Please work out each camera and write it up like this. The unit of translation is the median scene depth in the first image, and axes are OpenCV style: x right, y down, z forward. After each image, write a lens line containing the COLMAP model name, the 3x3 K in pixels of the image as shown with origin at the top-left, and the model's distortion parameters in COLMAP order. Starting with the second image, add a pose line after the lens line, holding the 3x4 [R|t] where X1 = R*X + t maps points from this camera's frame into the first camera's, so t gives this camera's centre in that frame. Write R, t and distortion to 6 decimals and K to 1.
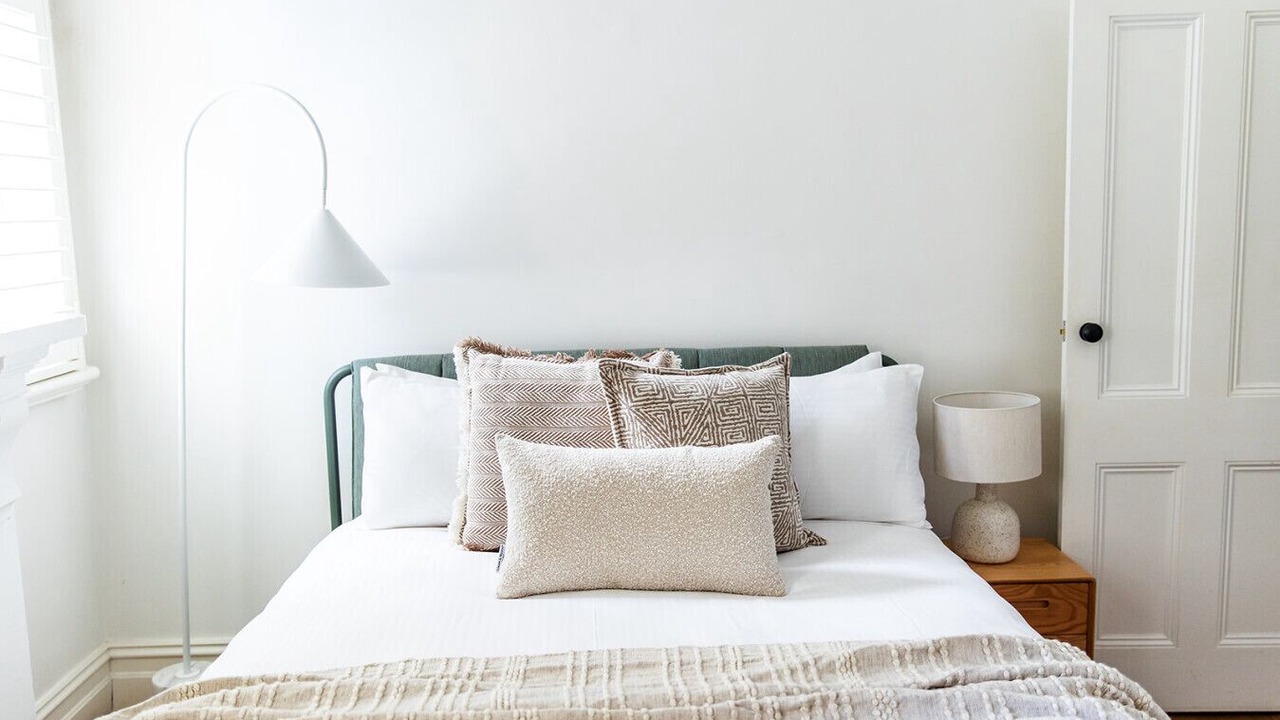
lens RADIAL K [[1033.2, 0, 640.0], [0, 1033.2, 360.0], [0, 0, 1]] dist [0.007588, 0.001591]
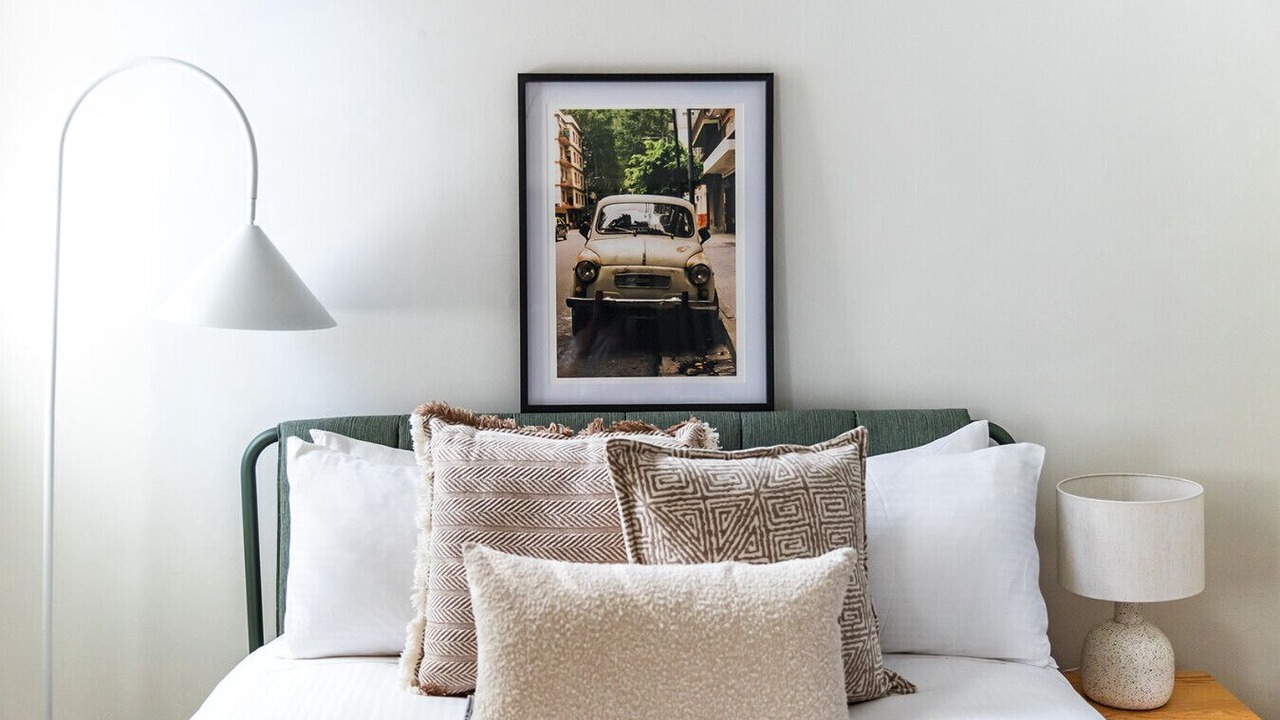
lens RADIAL K [[1290.3, 0, 650.4], [0, 1290.3, 357.4], [0, 0, 1]] dist [-0.005433, -0.004220]
pose [[0.999891, 0.010122, -0.010764, 0.000534], [-0.010368, 0.999680, -0.023052, -0.035705], [0.010527, 0.023161, 0.999676, 0.082743]]
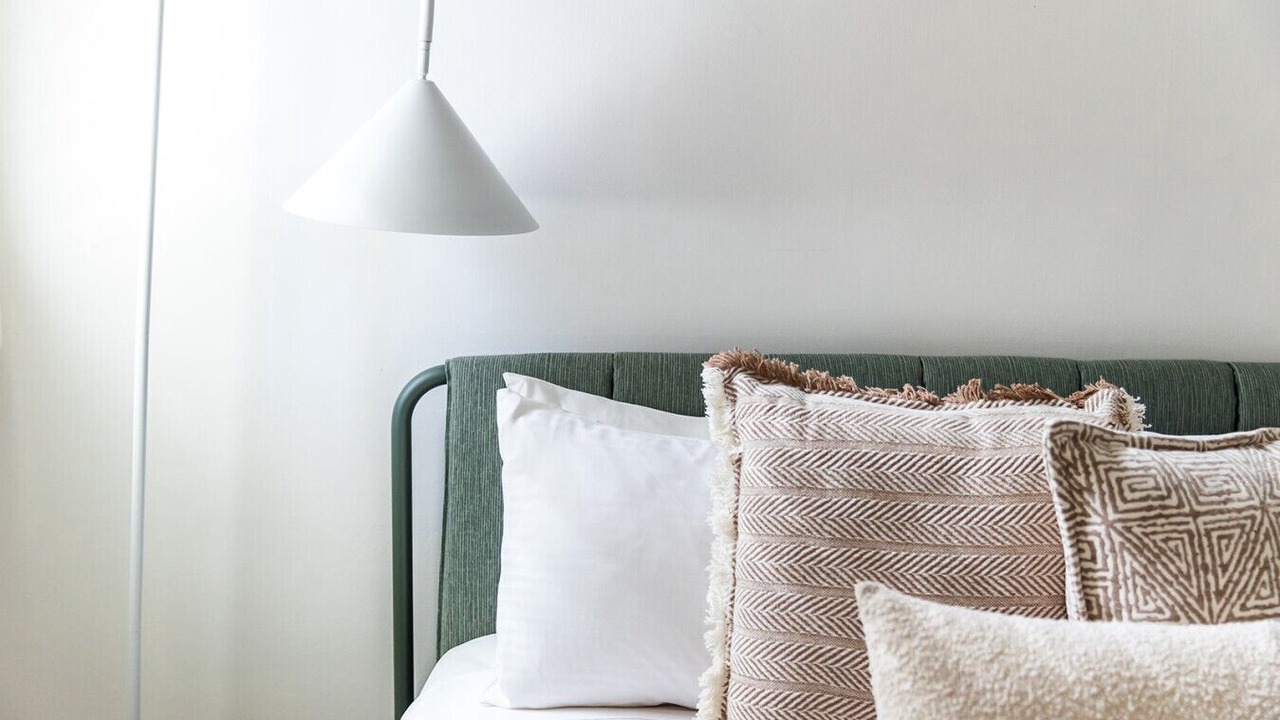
lens RADIAL K [[1366.5, 0, 640.2], [0, 1366.5, 333.3], [0, 0, 1]] dist [-0.005193, -0.004434]
pose [[0.999312, 0.036917, -0.003658, -0.219729], [-0.036758, 0.998655, 0.036579, -0.054870], [0.005004, -0.036419, 0.999324, 0.352459]]
